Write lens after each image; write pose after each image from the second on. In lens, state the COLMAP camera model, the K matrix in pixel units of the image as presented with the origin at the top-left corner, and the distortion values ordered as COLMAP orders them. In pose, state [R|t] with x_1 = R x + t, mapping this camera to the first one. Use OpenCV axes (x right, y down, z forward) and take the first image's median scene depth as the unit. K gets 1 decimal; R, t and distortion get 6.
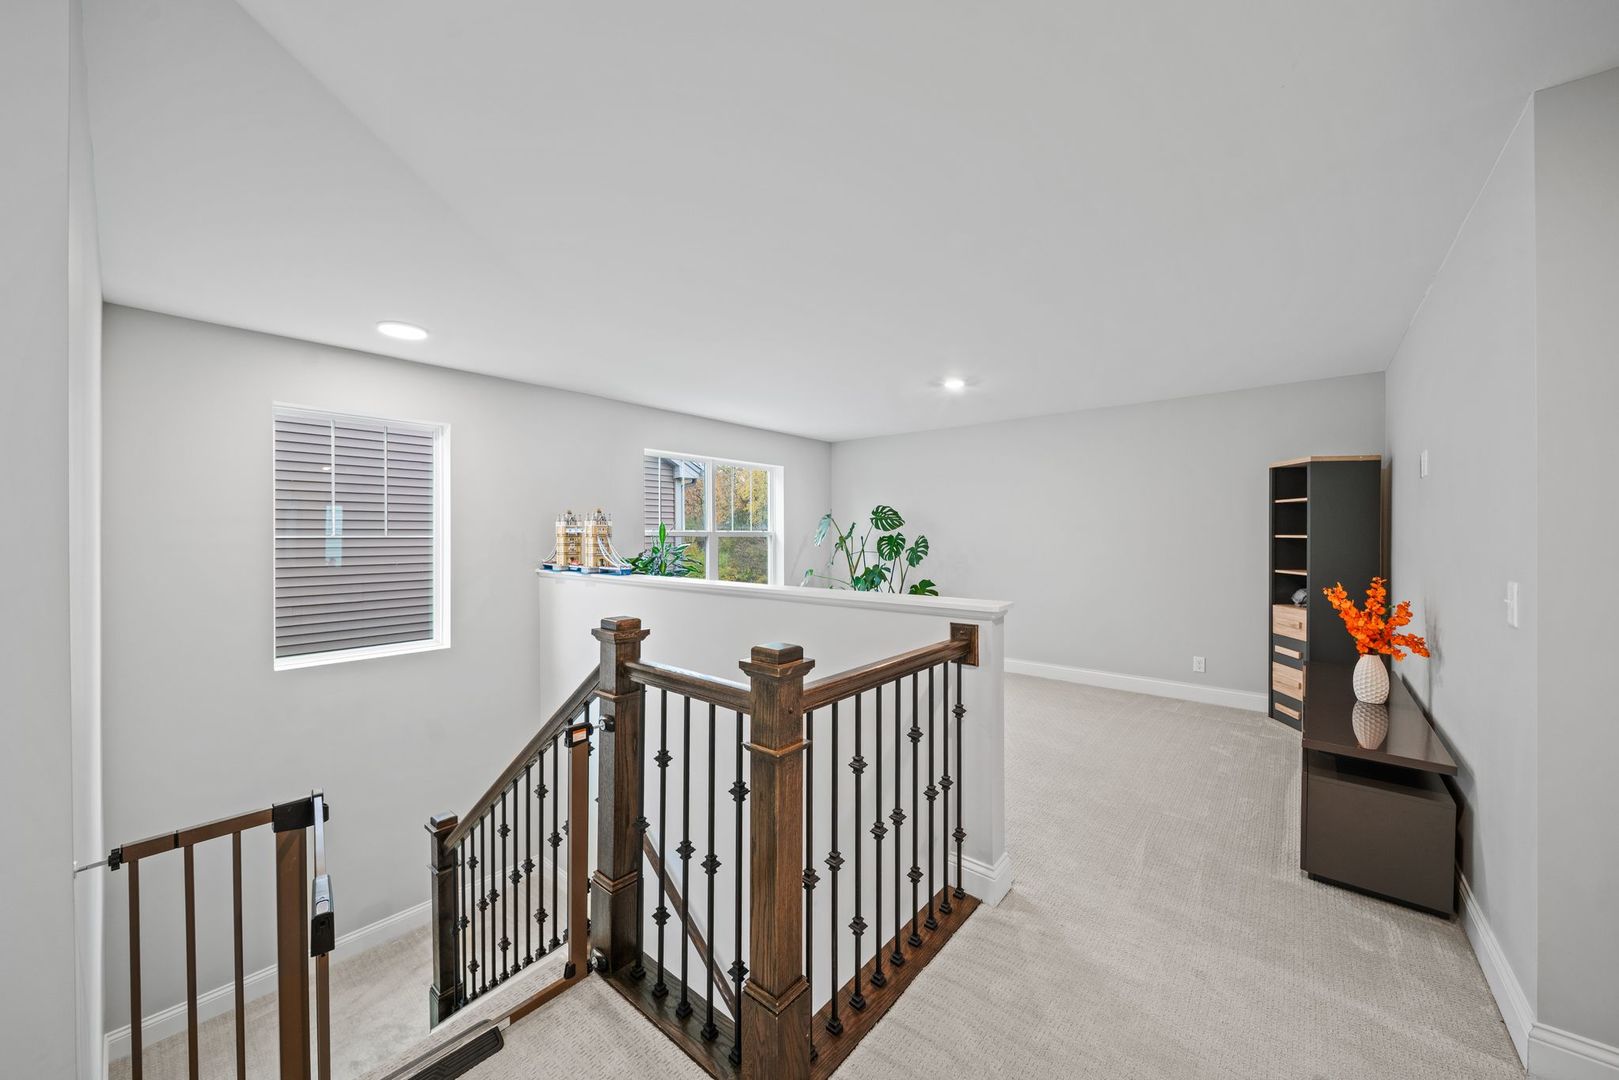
lens RADIAL K [[576.8, 0, 810.6], [0, 576.8, 540.1], [0, 0, 1]] dist [0.001034, -0.000238]
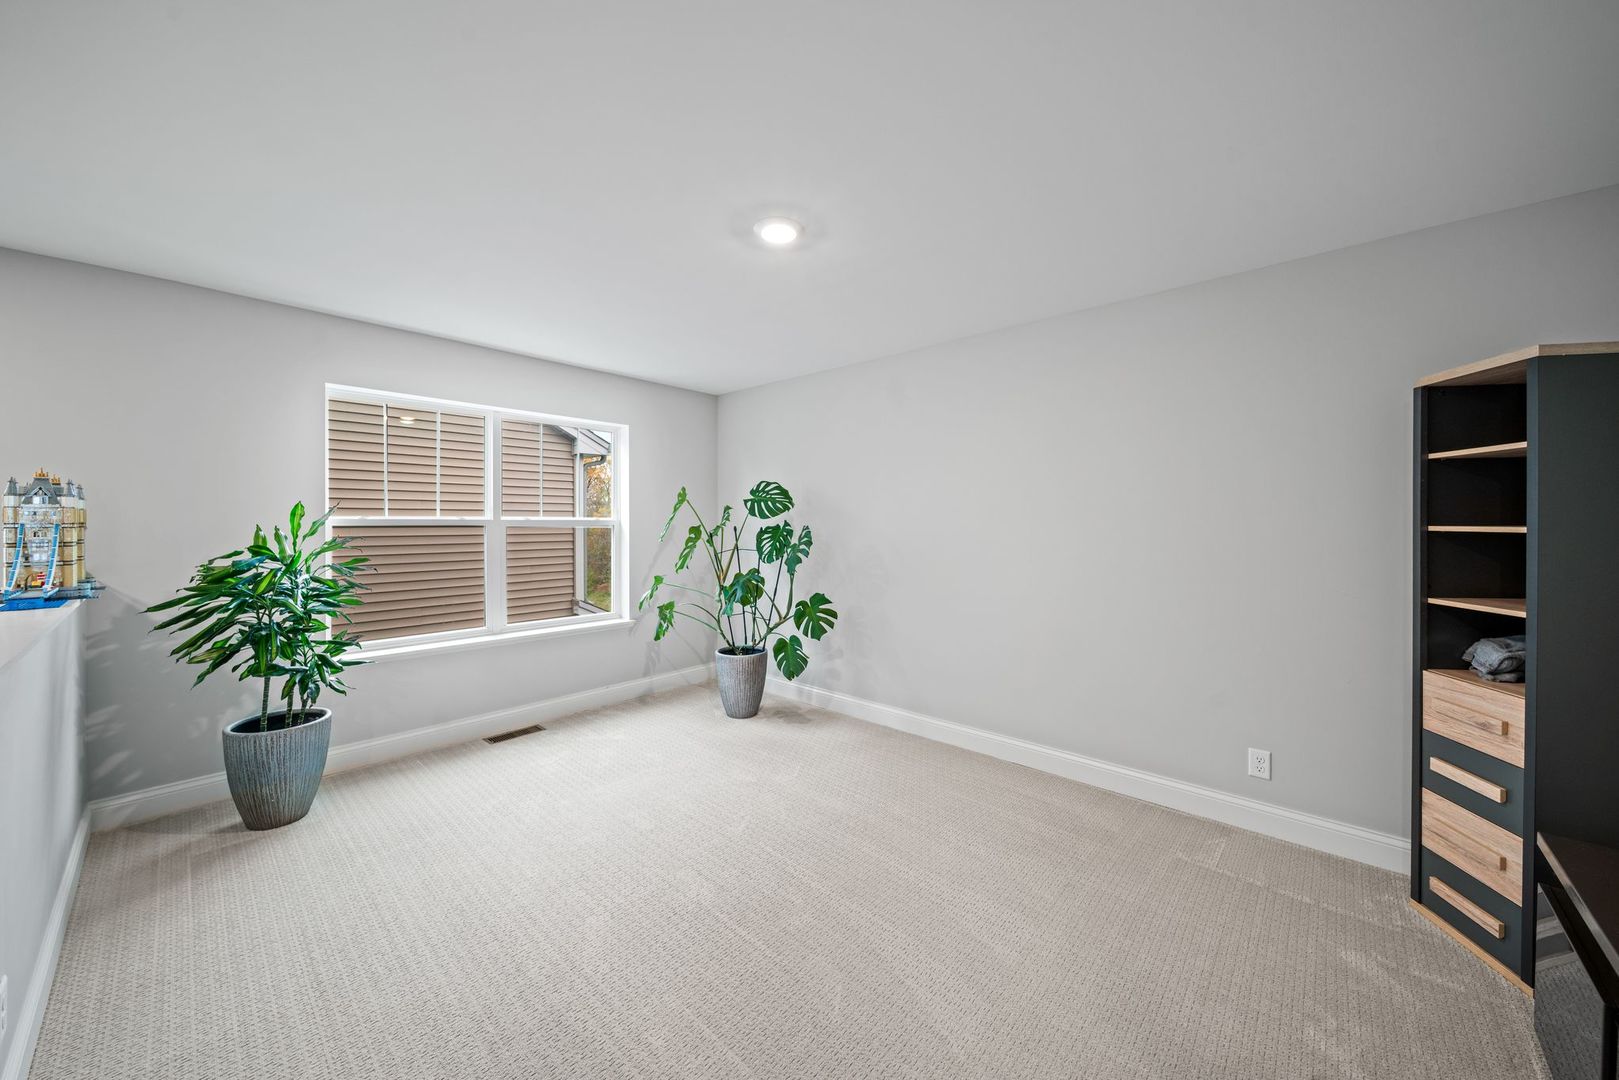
lens RADIAL K [[576.8, 0, 809.3], [0, 576.8, 529.6], [0, 0, 1]] dist [0.001034, -0.000238]
pose [[0.999311, 0.001815, -0.037069, 0.216163], [-0.001833, 0.999998, -0.000434, -0.003041], [0.037069, 0.000501, 0.999313, 0.352596]]
